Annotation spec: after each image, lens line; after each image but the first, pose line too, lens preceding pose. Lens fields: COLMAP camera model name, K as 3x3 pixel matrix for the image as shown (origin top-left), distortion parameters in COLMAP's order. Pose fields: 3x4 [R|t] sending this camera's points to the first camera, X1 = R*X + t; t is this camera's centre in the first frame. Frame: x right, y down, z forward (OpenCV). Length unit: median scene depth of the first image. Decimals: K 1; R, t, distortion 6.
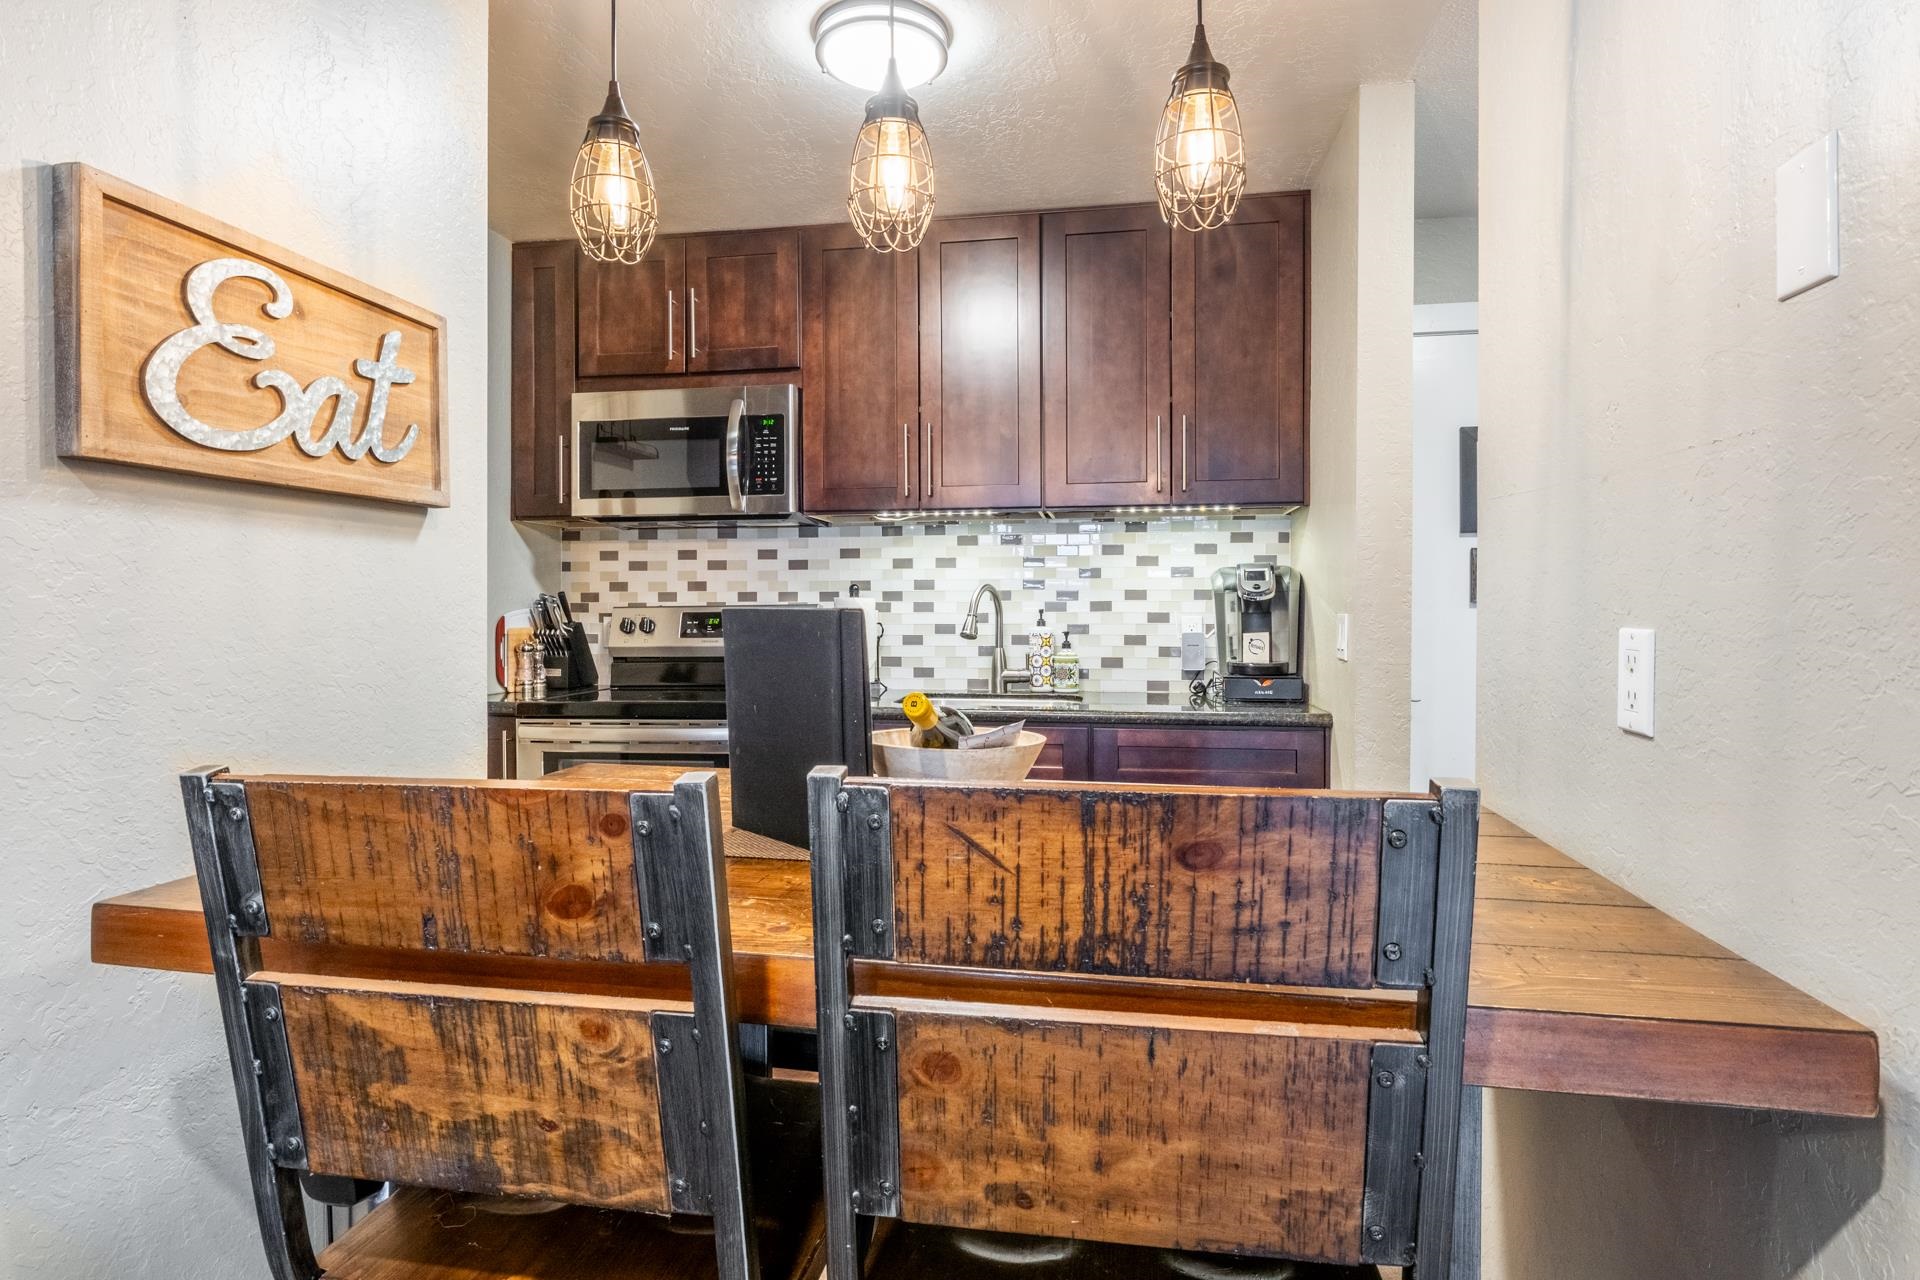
lens RADIAL K [[1004.7, 0, 935.6], [0, 1004.7, 610.9], [0, 0, 1]] dist [-0.005826, 0.001243]
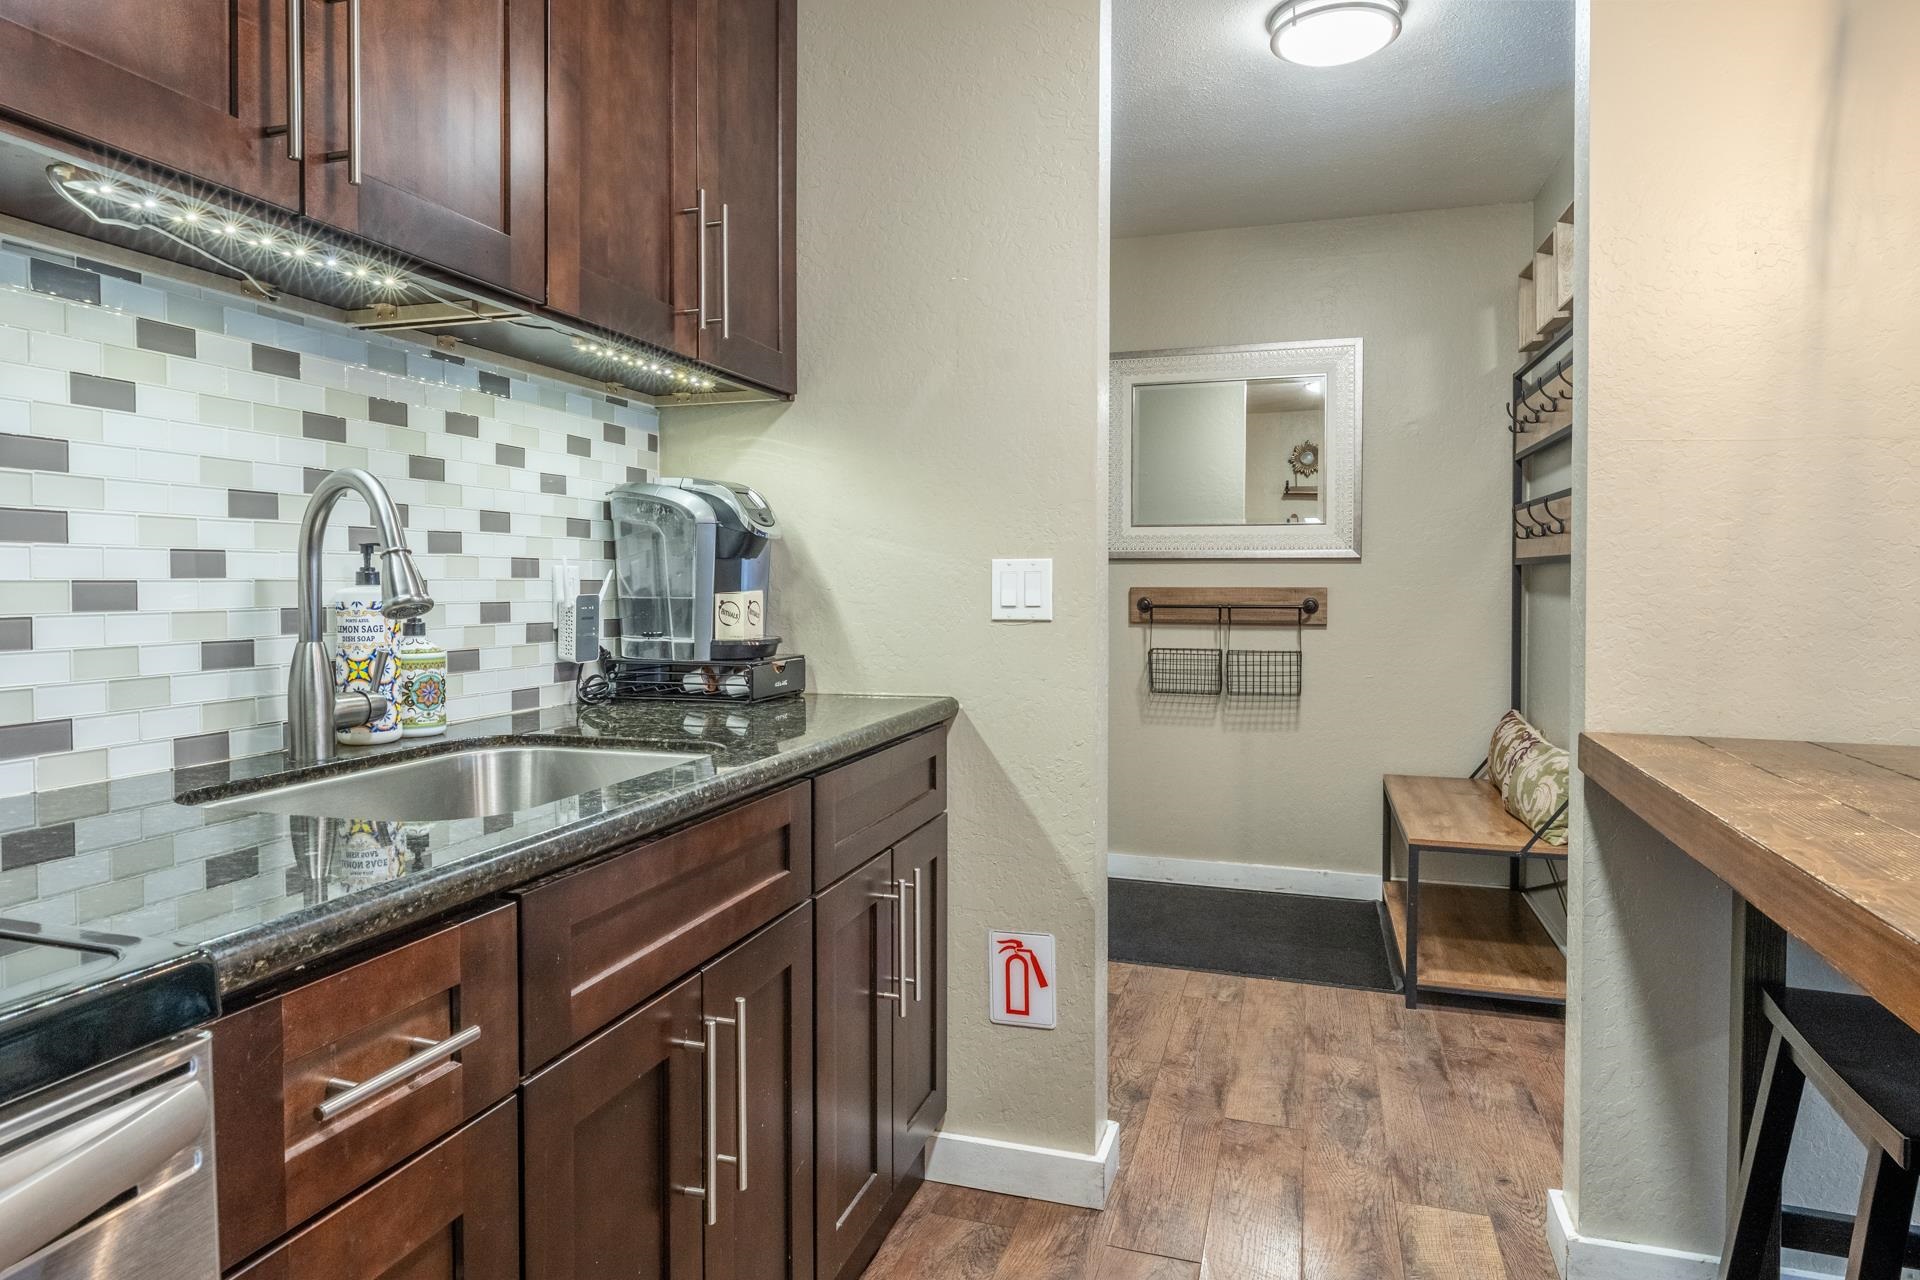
lens RADIAL K [[1143.1, 0, 935.0], [0, 1143.1, 615.8], [0, 0, 1]] dist [-0.002624, 0.001674]
pose [[0.138574, -0.027572, 0.989968, -0.334293], [0.005843, 0.999618, 0.027023, 0.016821], [-0.990335, 0.002040, 0.138683, 0.706966]]
